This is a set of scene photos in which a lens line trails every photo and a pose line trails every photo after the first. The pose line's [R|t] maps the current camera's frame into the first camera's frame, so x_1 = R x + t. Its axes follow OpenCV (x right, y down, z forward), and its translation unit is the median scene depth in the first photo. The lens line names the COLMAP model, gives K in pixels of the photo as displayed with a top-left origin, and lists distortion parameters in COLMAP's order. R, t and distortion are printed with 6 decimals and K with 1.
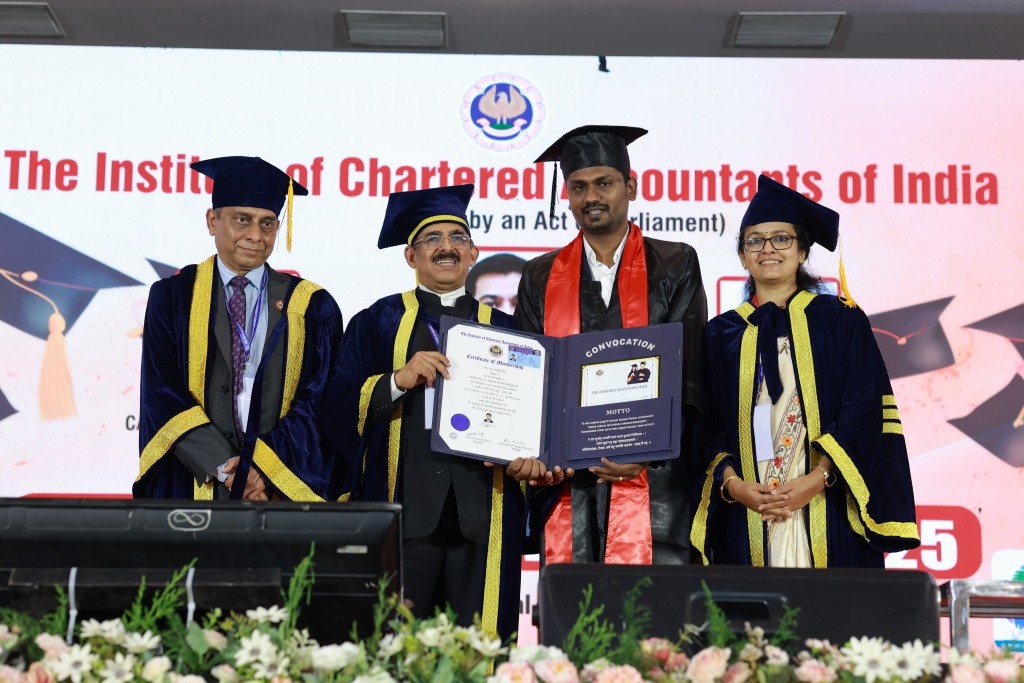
lens RADIAL K [[2395.2, 0, 510.3], [0, 2395.2, 345.7], [0, 0, 1]] dist [0.326631, 0.000000]
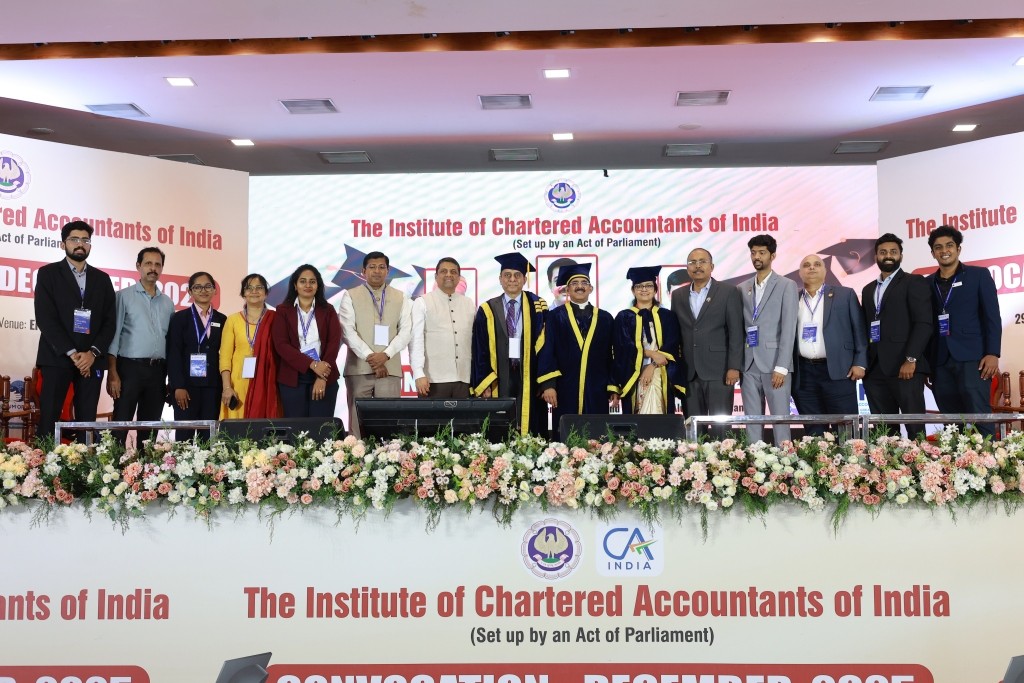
lens RADIAL K [[1432.1, 0, 510.5], [0, 1432.1, 337.9], [0, 0, 1]] dist [0.028391, 0.000000]
pose [[0.997777, -0.025021, -0.061770, 0.029106], [0.029711, 0.996649, 0.076216, -0.068966], [0.059656, -0.077882, 0.995176, -0.385724]]
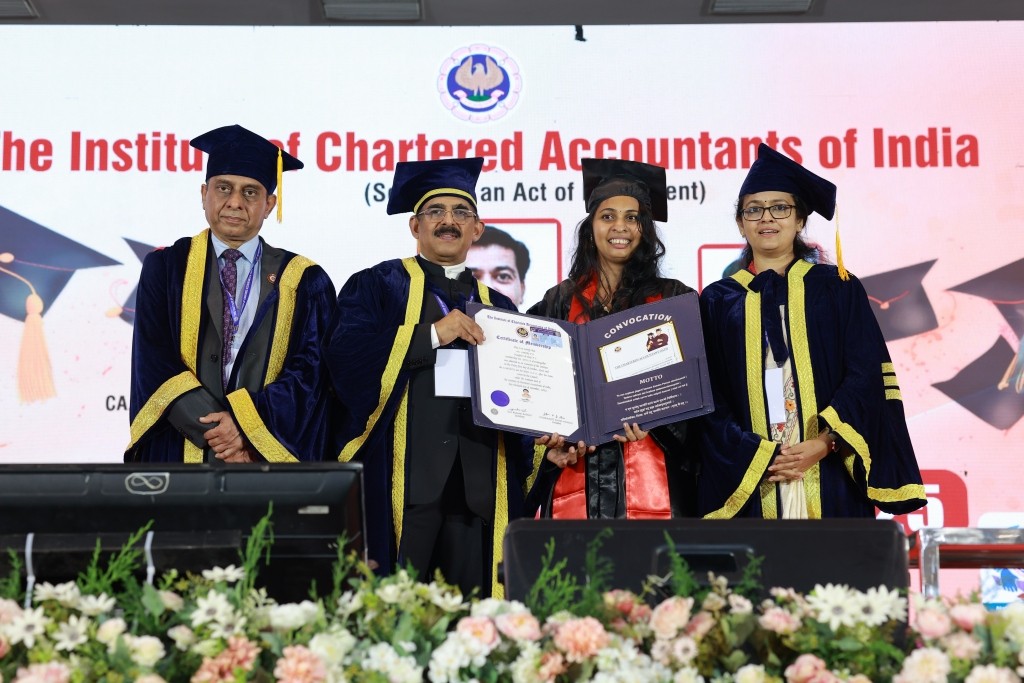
lens RADIAL K [[2395.2, 0, 511.2], [0, 2395.2, 342.3], [0, 0, 1]] dist [0.326631, 0.000000]
pose [[0.999800, -0.019974, 0.001082, 0.006843], [0.019969, 0.999791, 0.004342, 0.005798], [-0.001168, -0.004320, 0.999990, 0.005662]]
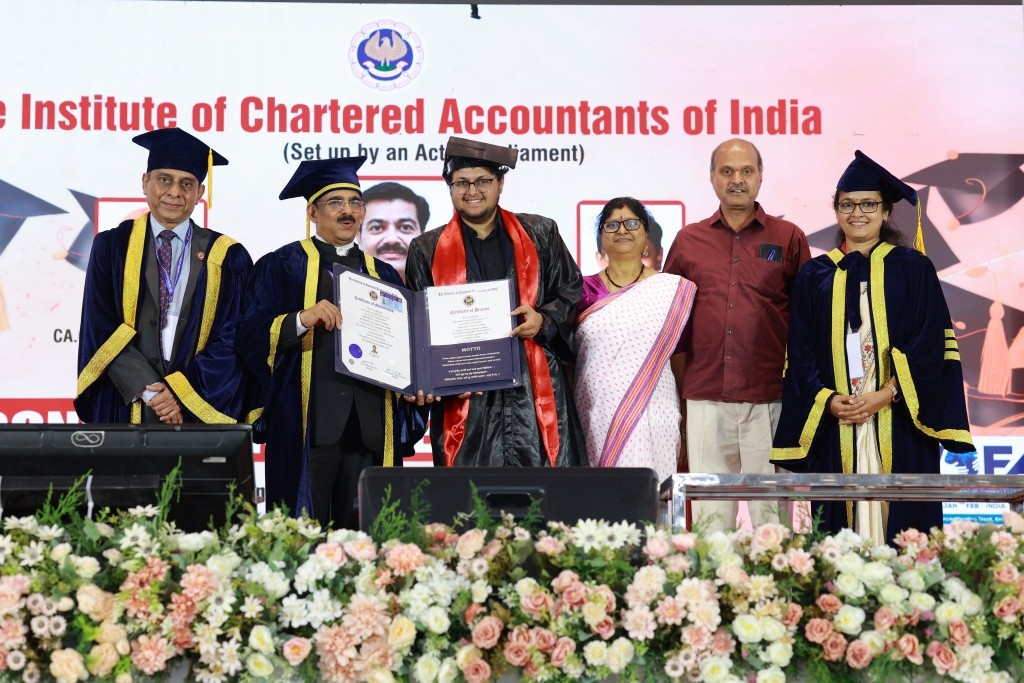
lens RADIAL K [[2395.2, 0, 514.7], [0, 2395.2, 340.6], [0, 0, 1]] dist [0.326631, 0.000000]
pose [[0.999647, -0.012585, 0.023390, 0.029501], [0.011443, 0.998764, 0.048360, -0.018089], [-0.023969, -0.048075, 0.998556, -0.135238]]
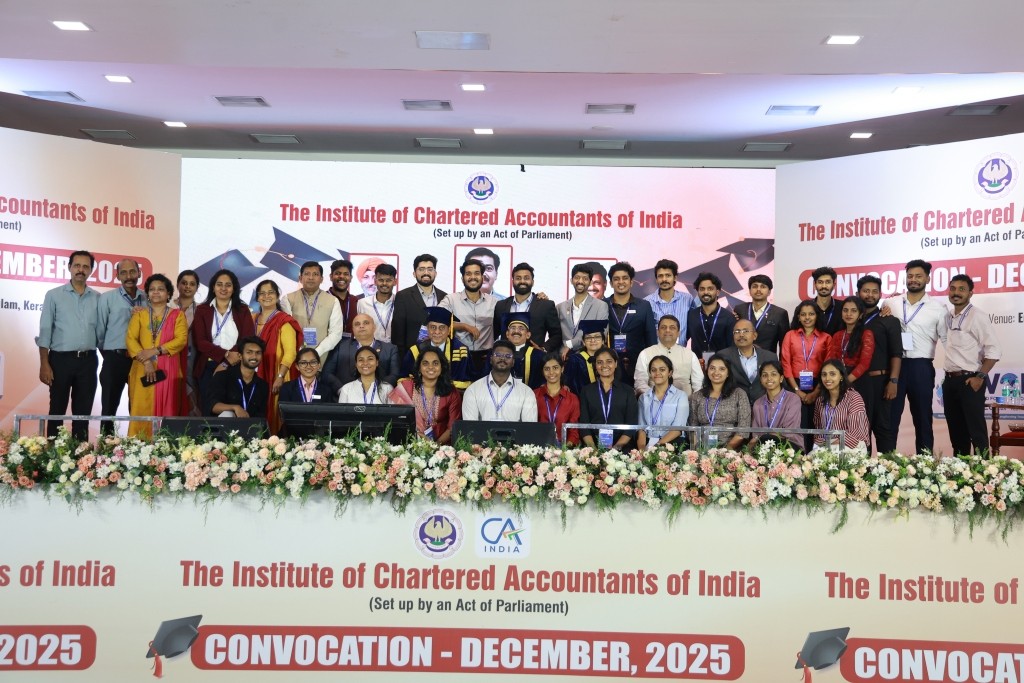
lens RADIAL K [[1616.6, 0, 520.3], [0, 1616.6, 341.4], [0, 0, 1]] dist [0.192833, 0.000000]
pose [[0.999661, 0.006901, -0.025092, 0.080212], [-0.003587, 0.991531, 0.129817, -0.159787], [0.025776, -0.129683, 0.991220, -0.661647]]
